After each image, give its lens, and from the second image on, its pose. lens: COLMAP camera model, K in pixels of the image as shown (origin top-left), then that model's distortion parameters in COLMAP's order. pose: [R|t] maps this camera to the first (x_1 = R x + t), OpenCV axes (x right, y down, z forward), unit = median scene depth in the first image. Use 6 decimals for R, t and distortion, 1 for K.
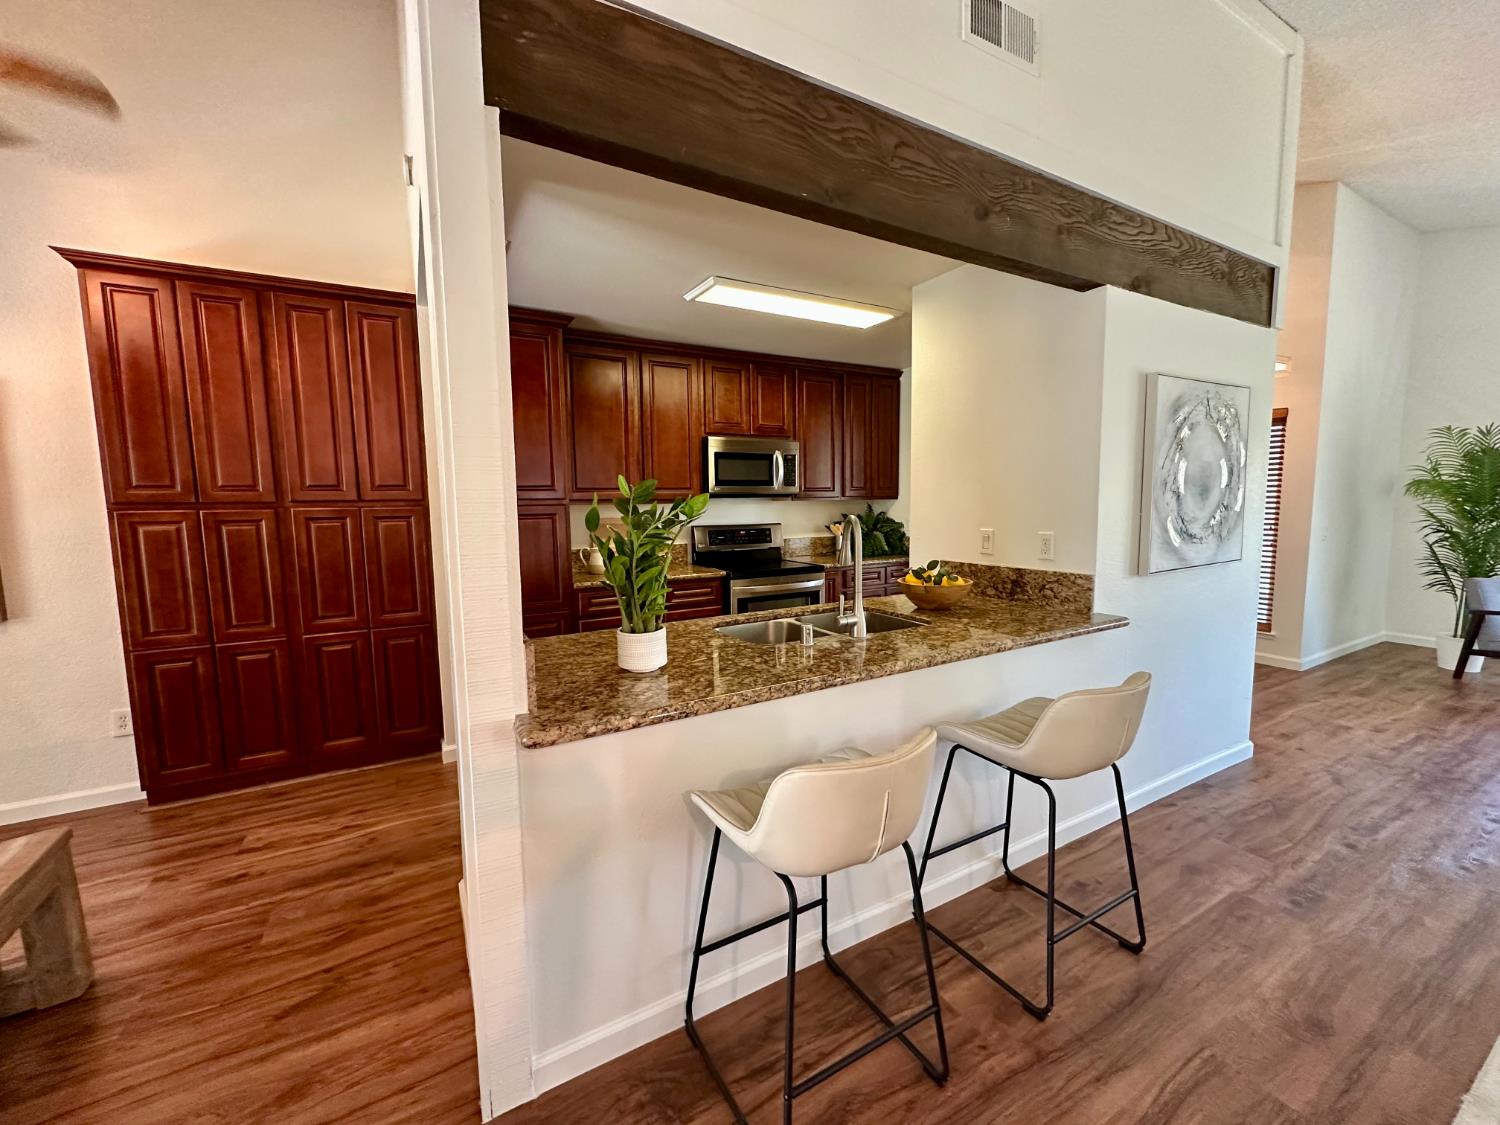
lens RADIAL K [[600.8, 0, 750.0], [0, 600.8, 562.5], [0, 0, 1]] dist [-0.002026, -0.000149]
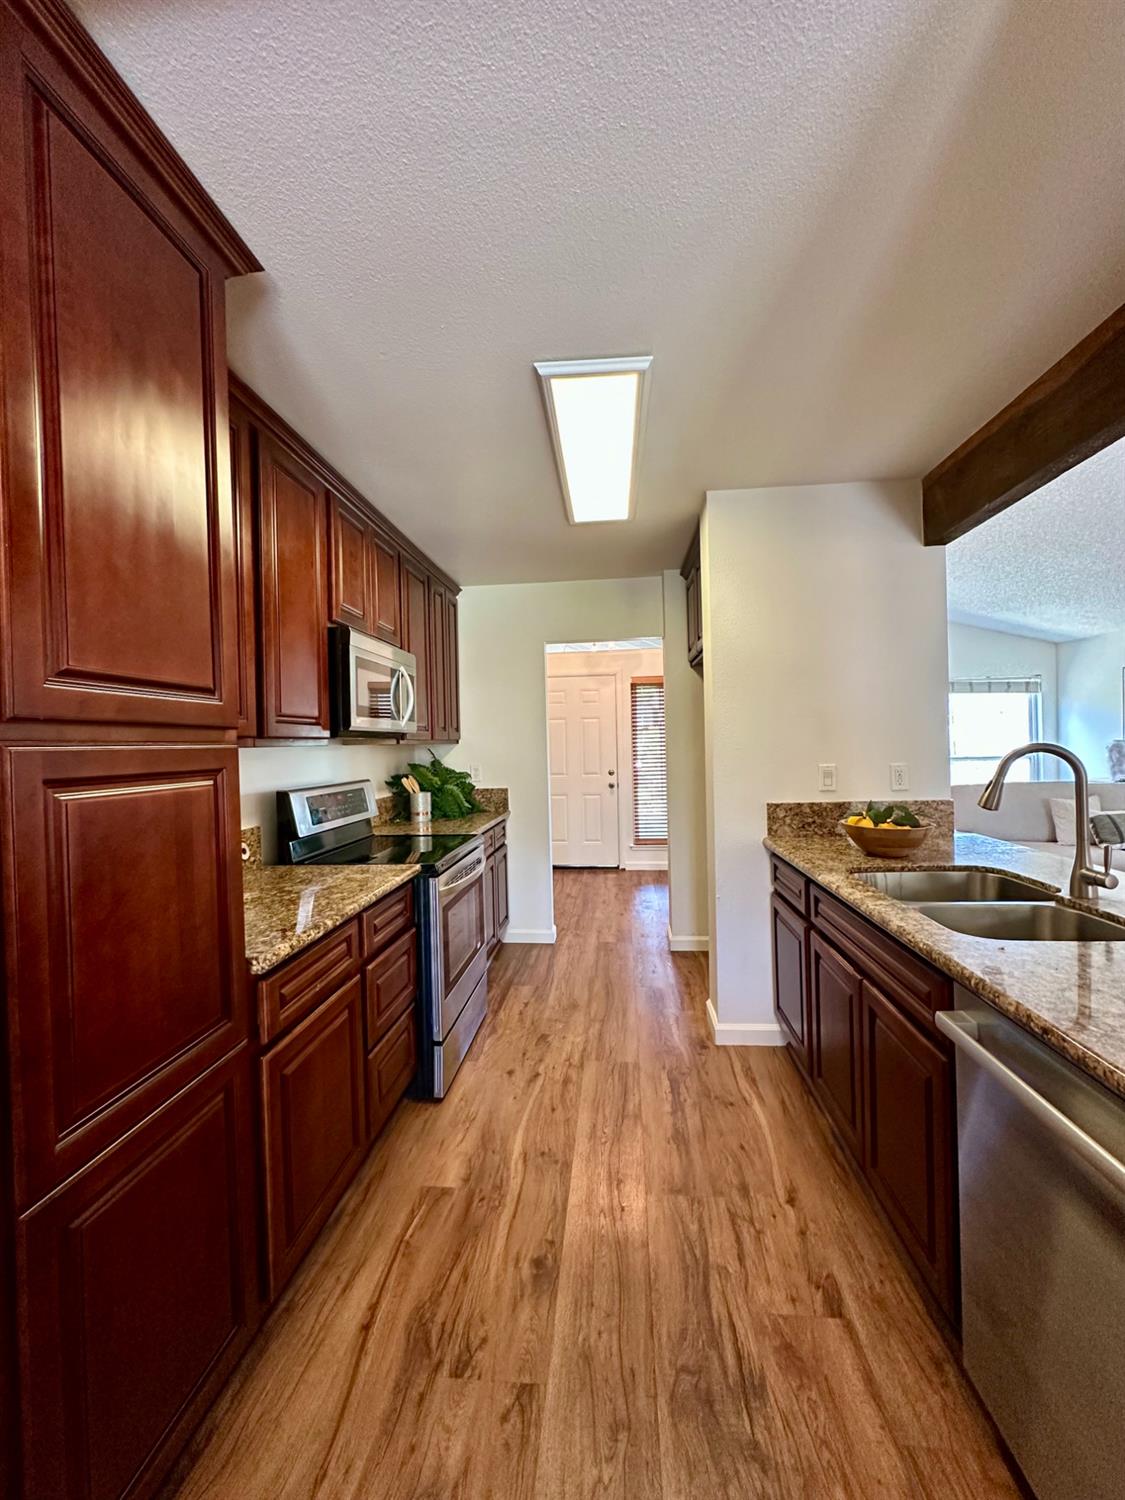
lens RADIAL K [[600.8, 0, 565.3], [0, 600.8, 747.3], [0, 0, 1]] dist [-0.002026, -0.000149]
pose [[0.564716, -0.003133, 0.825279, -0.635692], [0.099352, 0.992978, -0.064214, -0.064579], [-0.819283, 0.118256, 0.561062, 0.823042]]
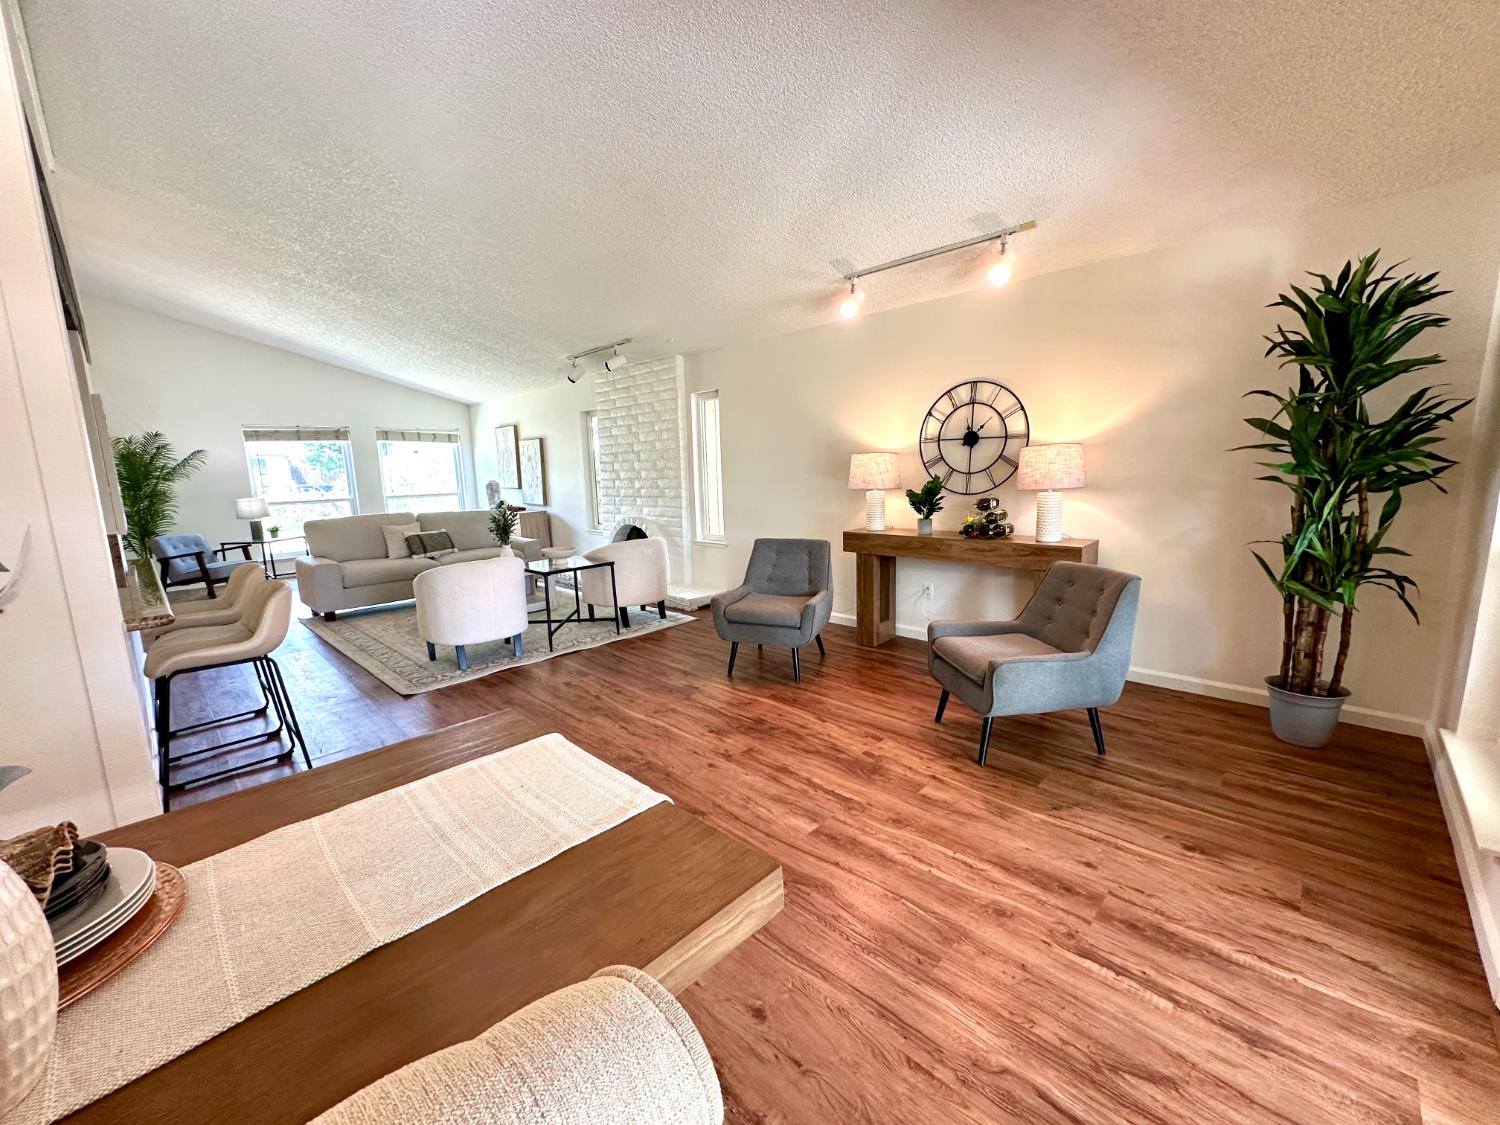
lens RADIAL K [[600.8, 0, 750.0], [0, 600.8, 562.5], [0, 0, 1]] dist [-0.002026, -0.000149]
pose [[-0.287349, -0.128009, 0.949234, -1.071712], [0.128269, 0.976960, 0.170578, 0.031855], [-0.949198, 0.170773, -0.264308, -0.040075]]
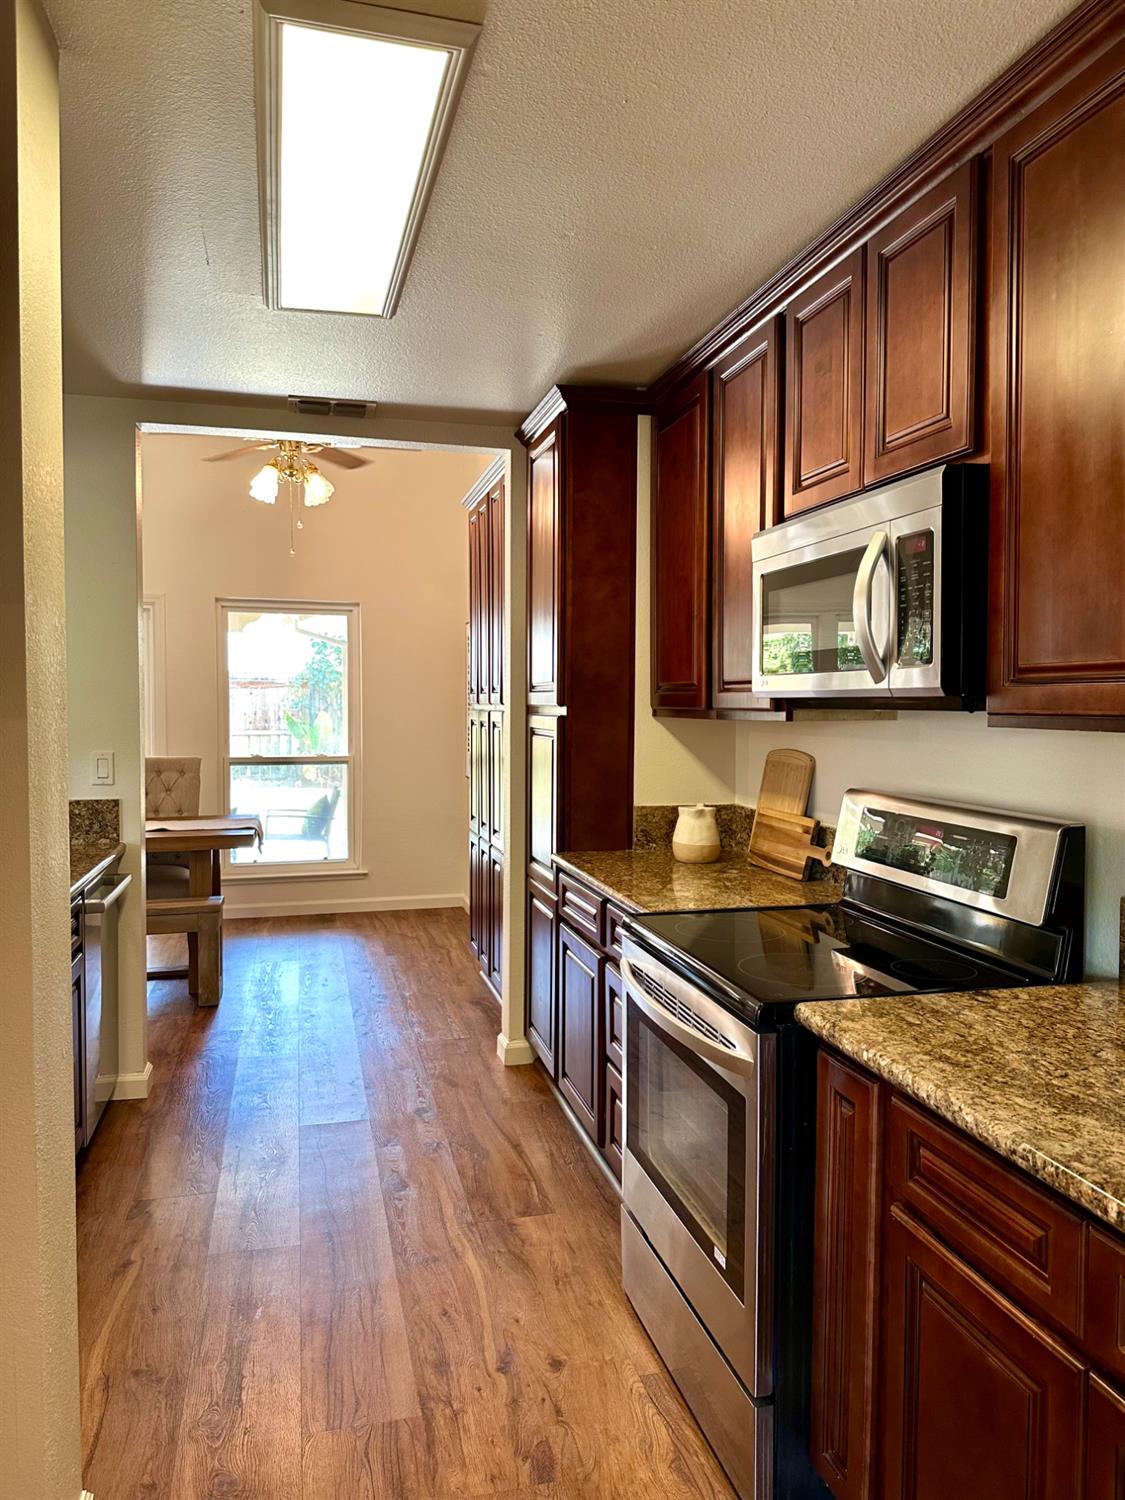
lens RADIAL K [[1066.8, 0, 562.5], [0, 1066.8, 750.0], [0, 0, 1]] dist [0.007165, -0.003010]
pose [[-0.260113, 0.059468, -0.963745, 0.868345], [-0.097017, 0.991441, 0.087362, -0.195228], [0.960692, 0.116223, -0.252117, 1.632904]]
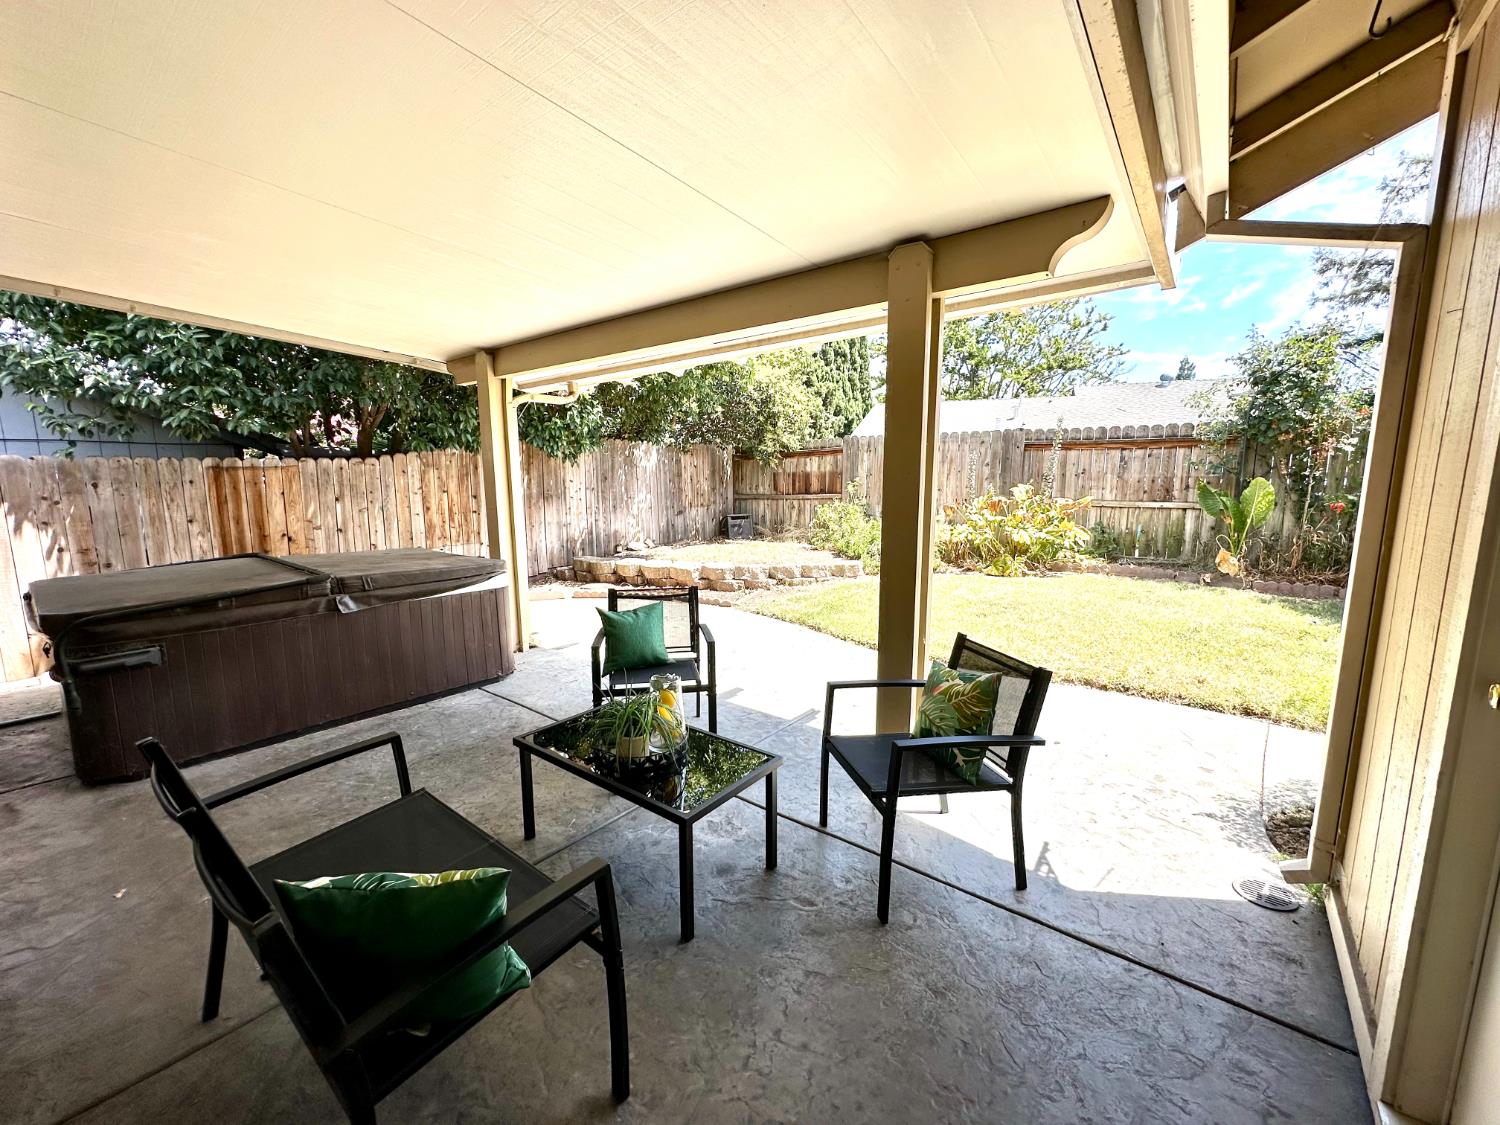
lens RADIAL K [[600.8, 0, 750.0], [0, 600.8, 562.5], [0, 0, 1]] dist [-0.002026, -0.000149]
pose [[-0.925961, 0.073194, -0.370458, -1.632949], [-0.022641, 0.968509, 0.247946, 0.009202], [0.376940, 0.237976, -0.895145, 0.334938]]
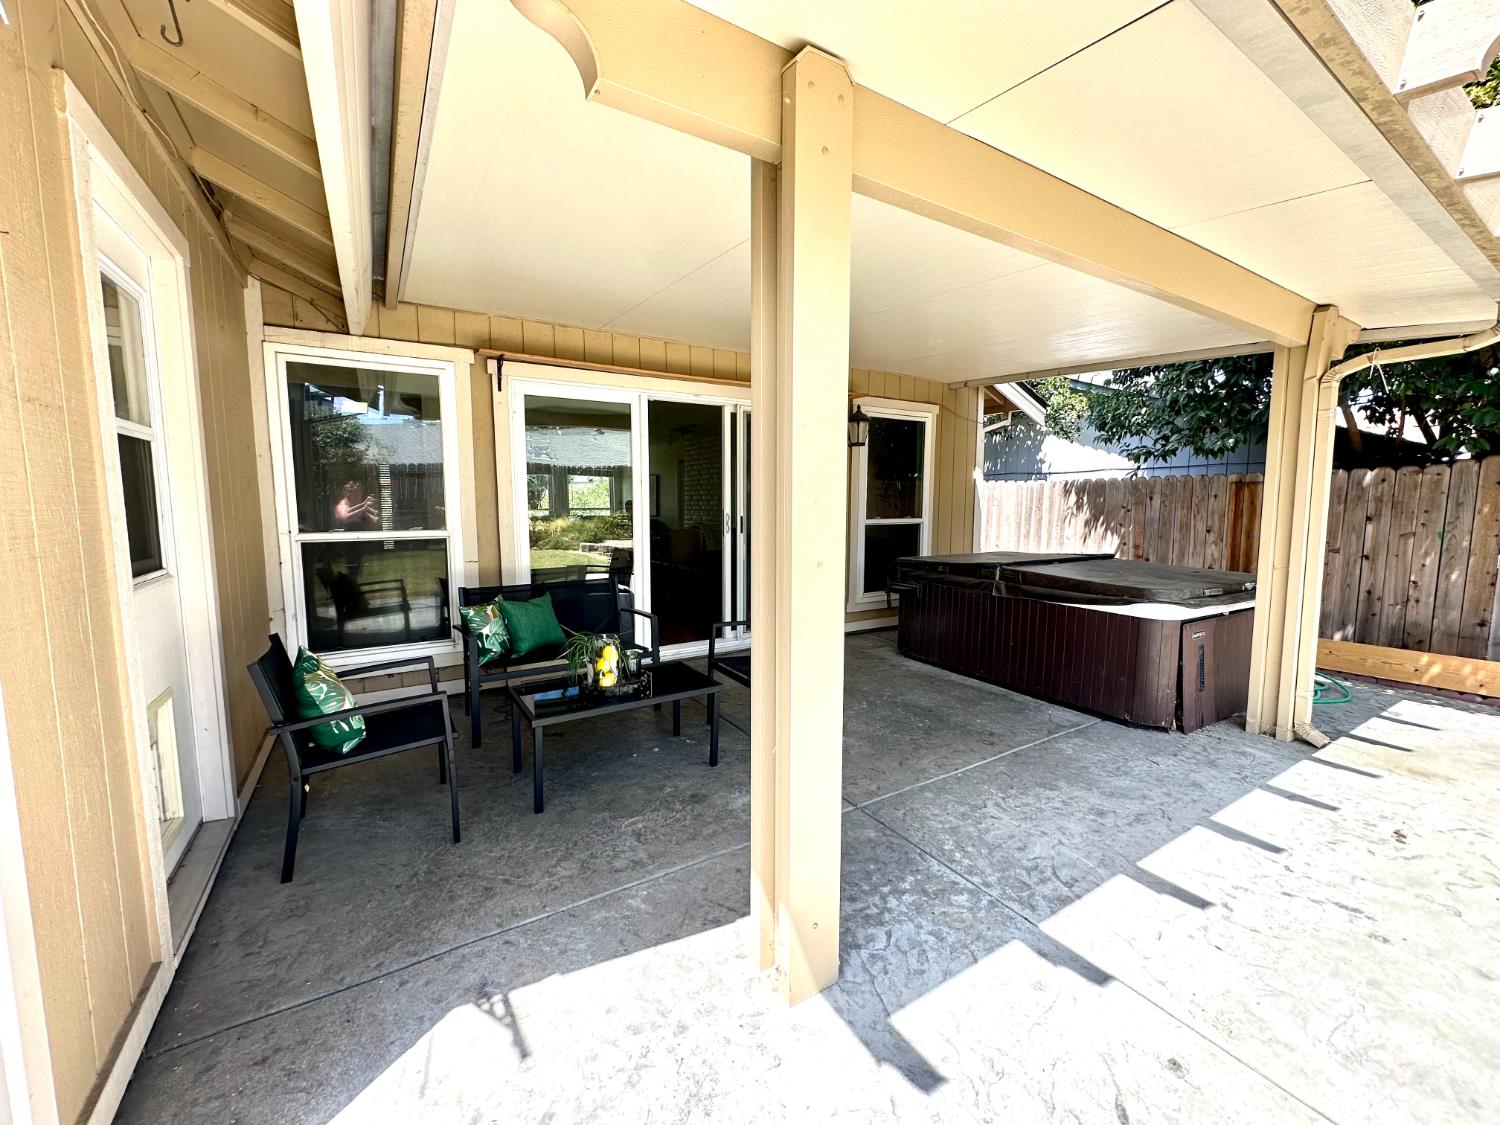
lens RADIAL K [[600.8, 0, 750.0], [0, 600.8, 562.5], [0, 0, 1]] dist [-0.002026, -0.000149]
pose [[-0.050707, -0.087833, 0.994844, -2.721176], [0.100100, 0.990662, 0.092566, 0.142757], [-0.993684, 0.104277, -0.041441, -0.342628]]
